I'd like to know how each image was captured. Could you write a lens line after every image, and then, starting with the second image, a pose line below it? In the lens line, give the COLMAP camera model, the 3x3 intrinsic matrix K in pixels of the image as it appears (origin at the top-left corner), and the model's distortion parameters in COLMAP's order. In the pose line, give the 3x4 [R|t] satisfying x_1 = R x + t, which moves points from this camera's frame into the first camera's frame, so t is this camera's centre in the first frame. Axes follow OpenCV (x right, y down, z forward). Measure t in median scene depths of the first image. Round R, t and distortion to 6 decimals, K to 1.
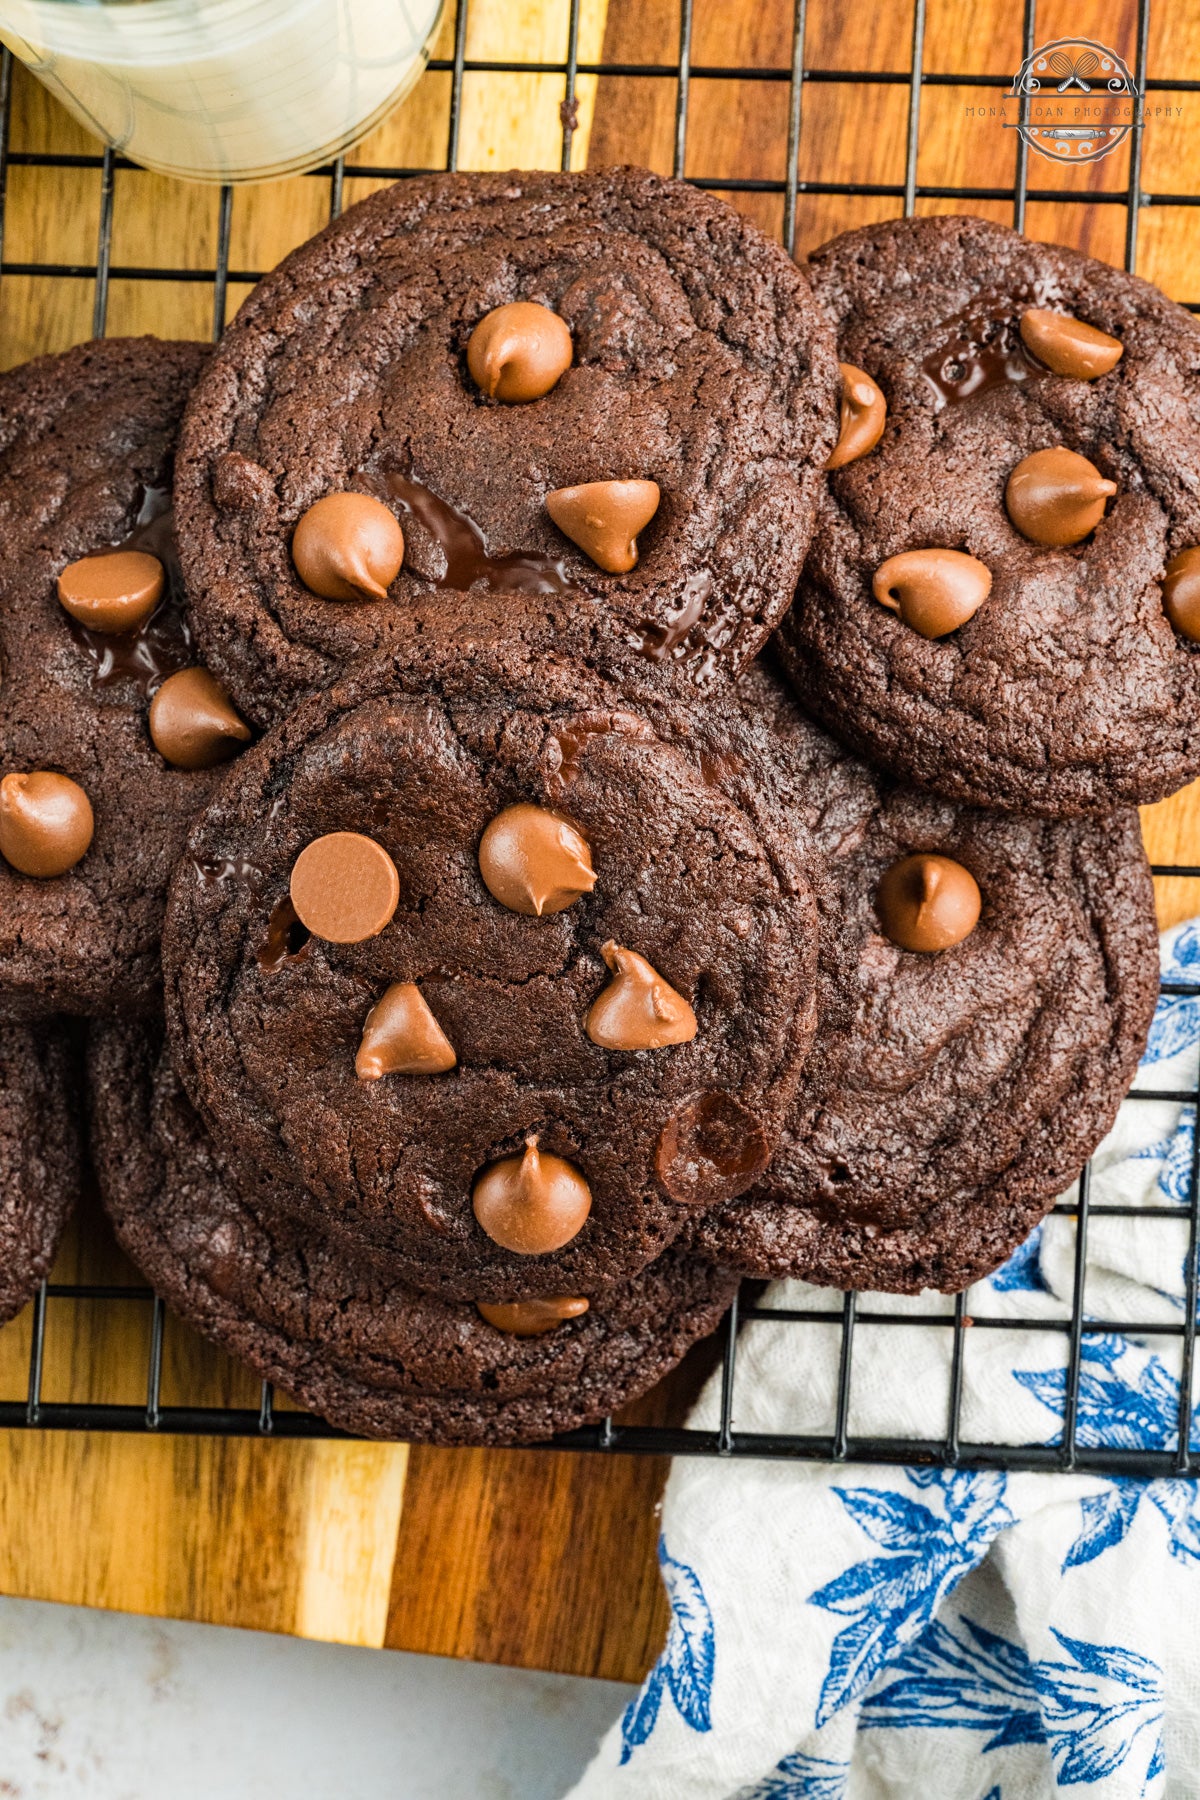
lens RADIAL K [[6647.8, 0, 579.8], [0, 6647.8, 898.1], [0, 0, 1]] dist [0.061381, 1.539520]
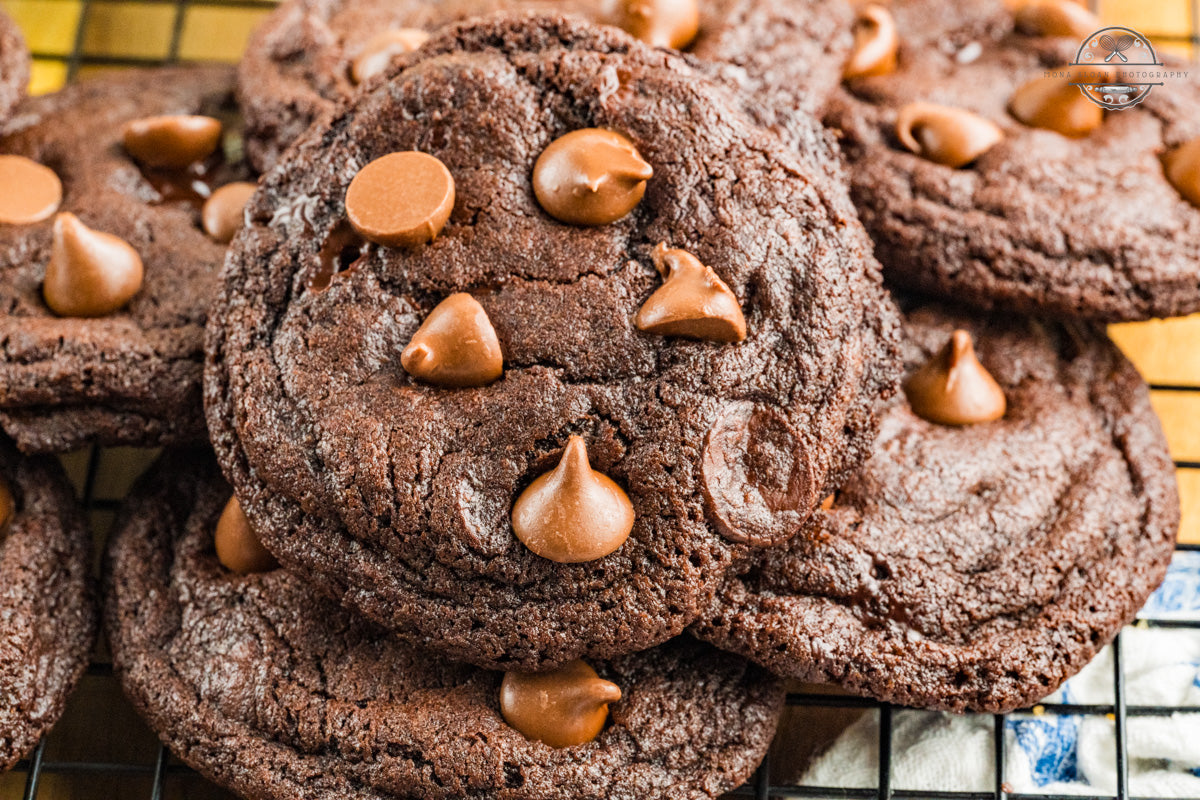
lens RADIAL K [[4431.9, 0, 602.4], [0, 4431.9, 465.2], [0, 0, 1]] dist [0.061381, 1.539520]
pose [[0.997407, 0.051440, 0.050328, -0.035748], [-0.002914, 0.727630, -0.685964, 0.482528], [-0.071906, 0.684039, 0.725893, 0.523575]]
